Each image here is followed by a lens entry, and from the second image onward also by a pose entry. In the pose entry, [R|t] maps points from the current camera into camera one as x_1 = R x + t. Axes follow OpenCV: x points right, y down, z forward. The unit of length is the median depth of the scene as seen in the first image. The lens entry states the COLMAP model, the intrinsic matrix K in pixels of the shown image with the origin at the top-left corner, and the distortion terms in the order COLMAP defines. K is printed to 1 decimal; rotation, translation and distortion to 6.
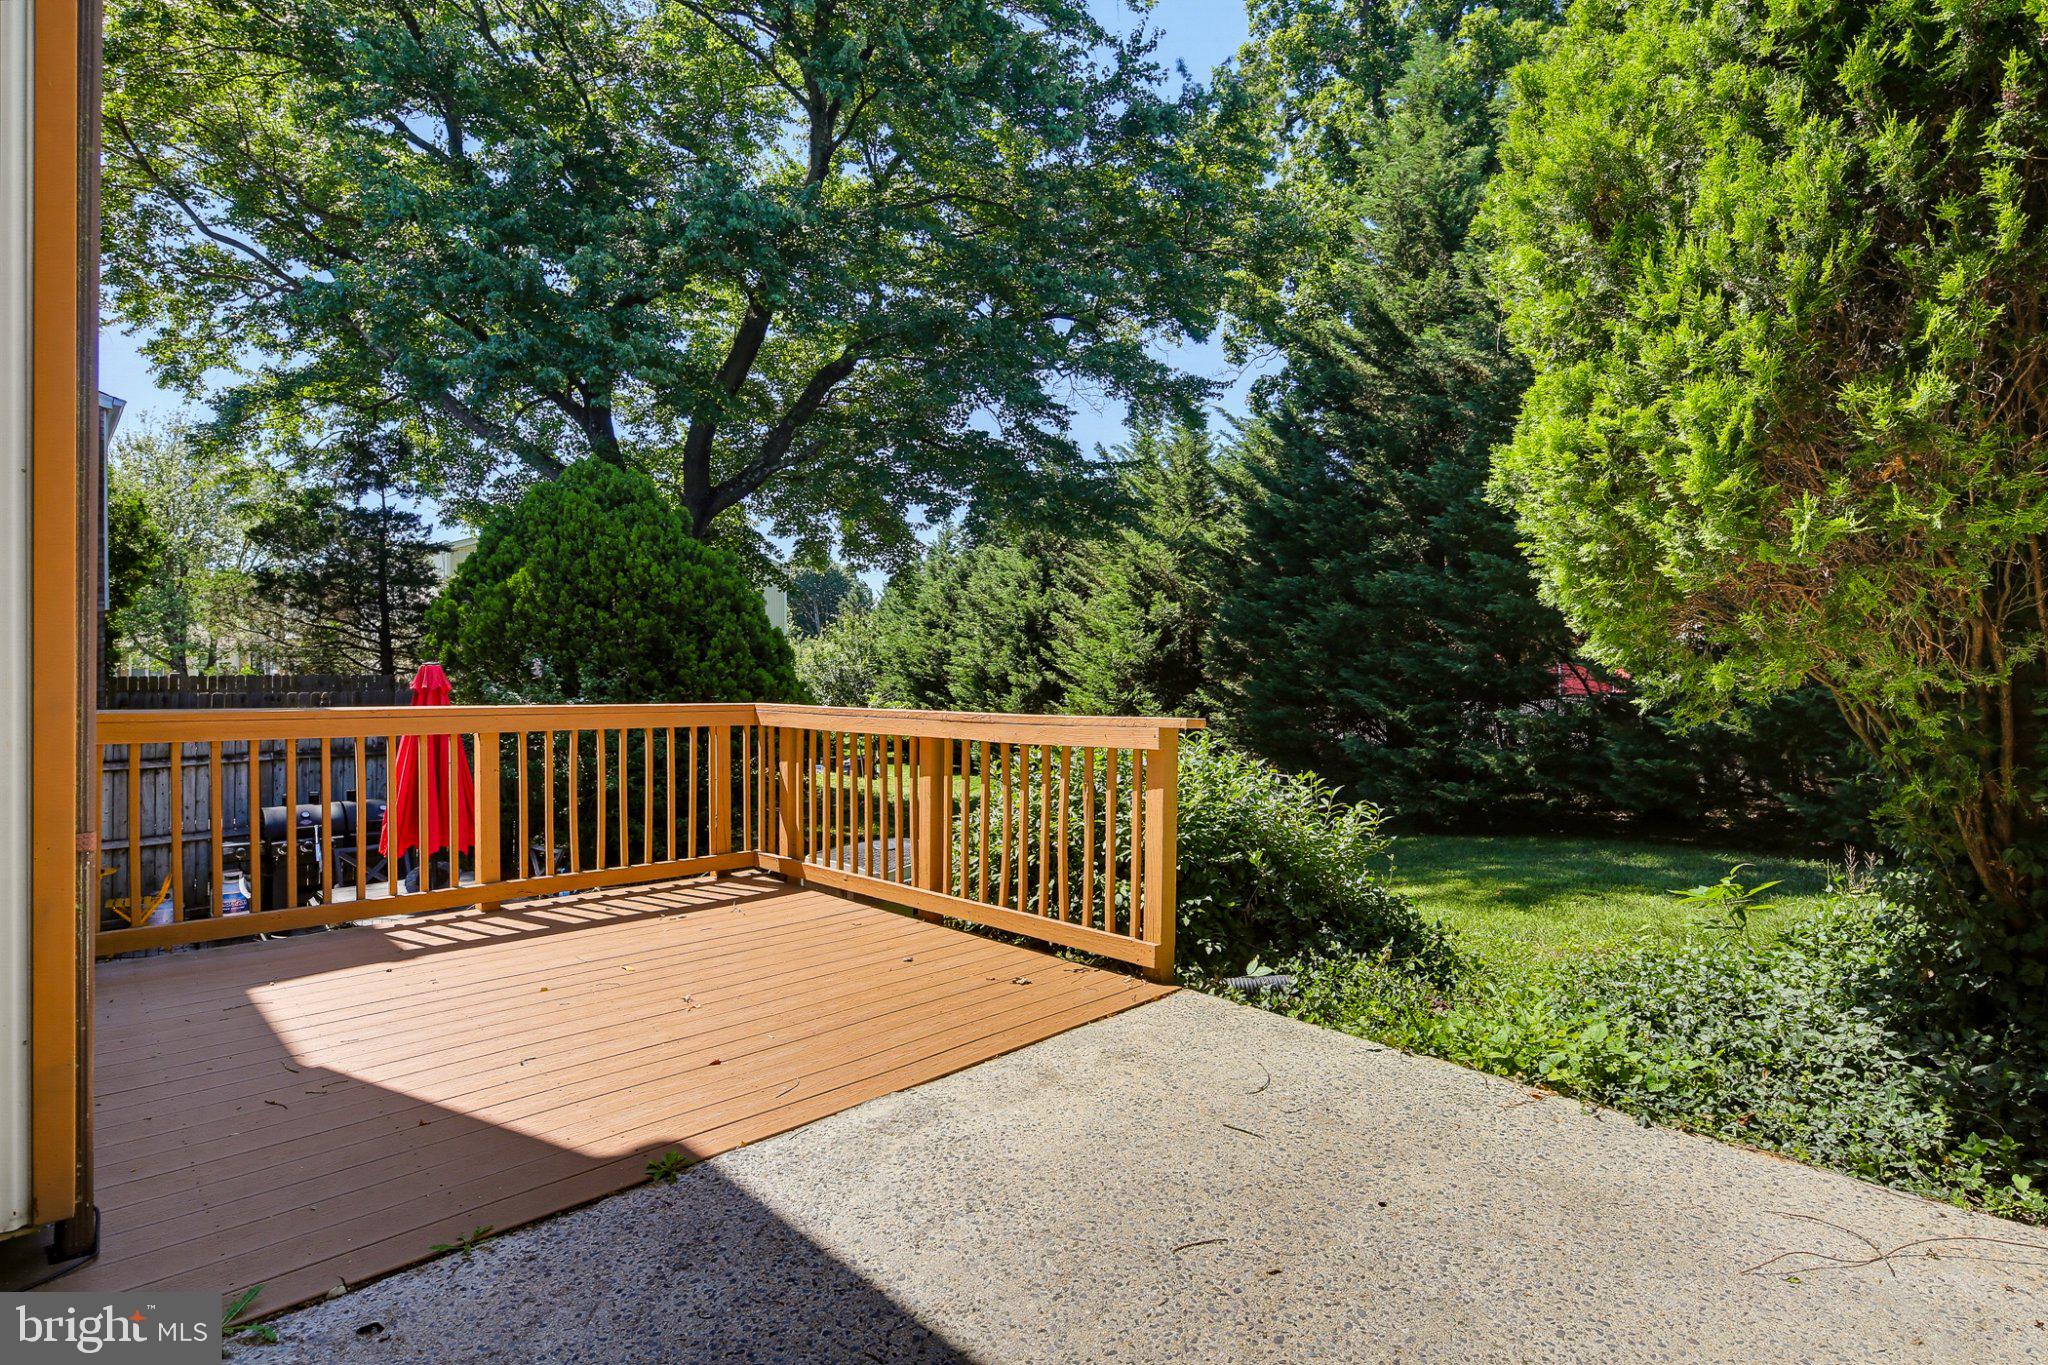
lens RADIAL K [[1013.1, 0, 1032.6], [0, 1013.1, 652.1], [0, 0, 1]] dist [-0.003089, -0.000609]
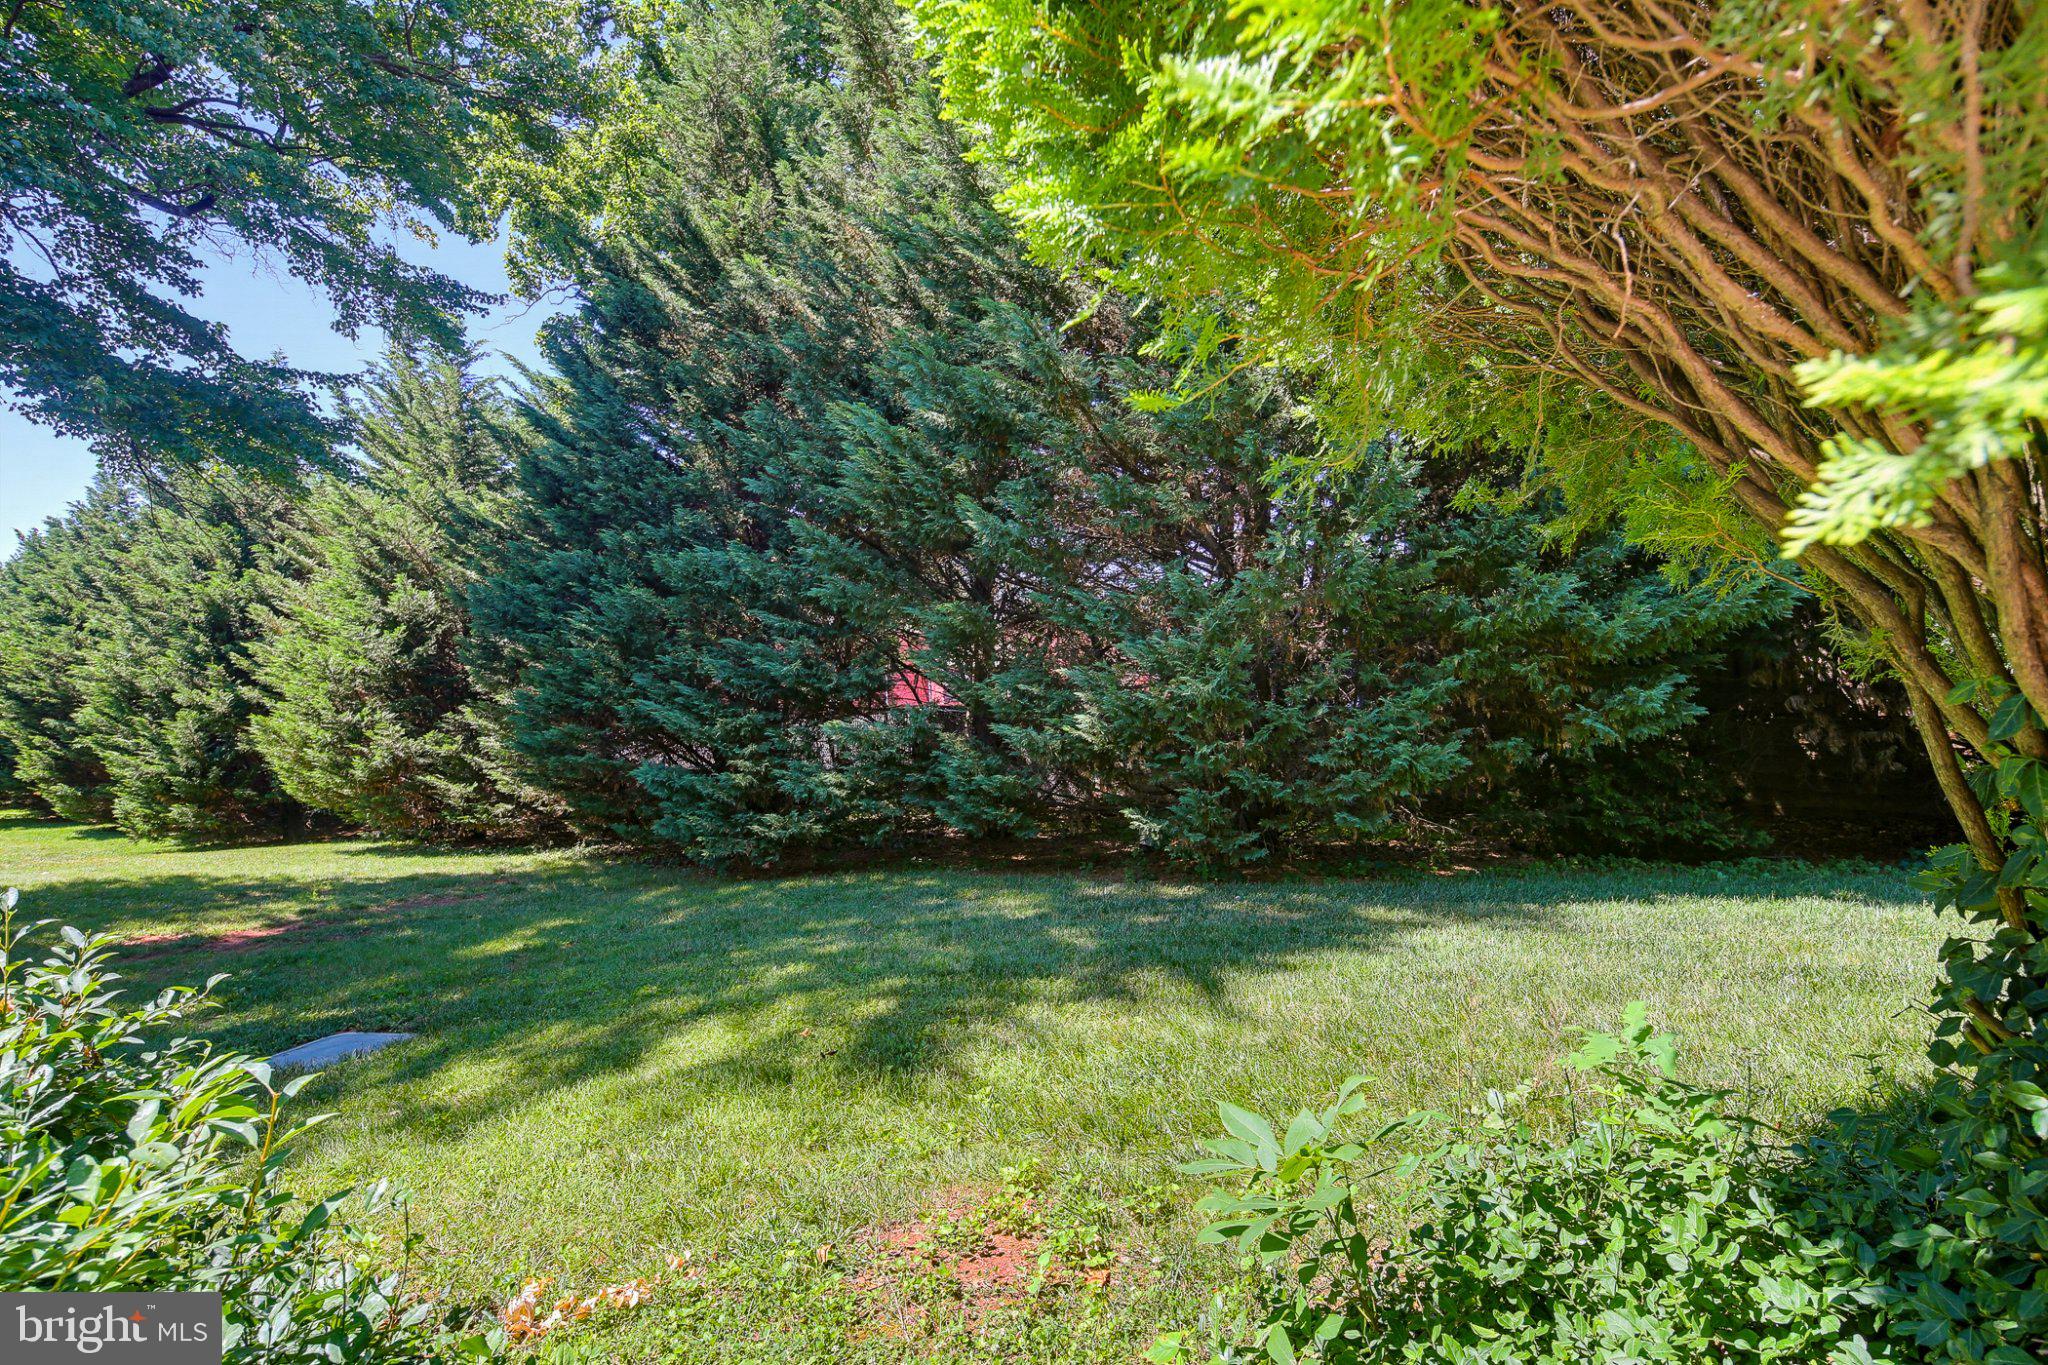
lens RADIAL K [[1020.1, 0, 1025.4], [0, 1020.1, 675.8], [0, 0, 1]] dist [-0.001571, -0.000936]
pose [[0.815219, 0.000411, 0.579152, 0.064043], [-0.003609, 0.999984, 0.004371, 0.008870], [-0.579141, -0.005653, 0.815208, 0.132569]]
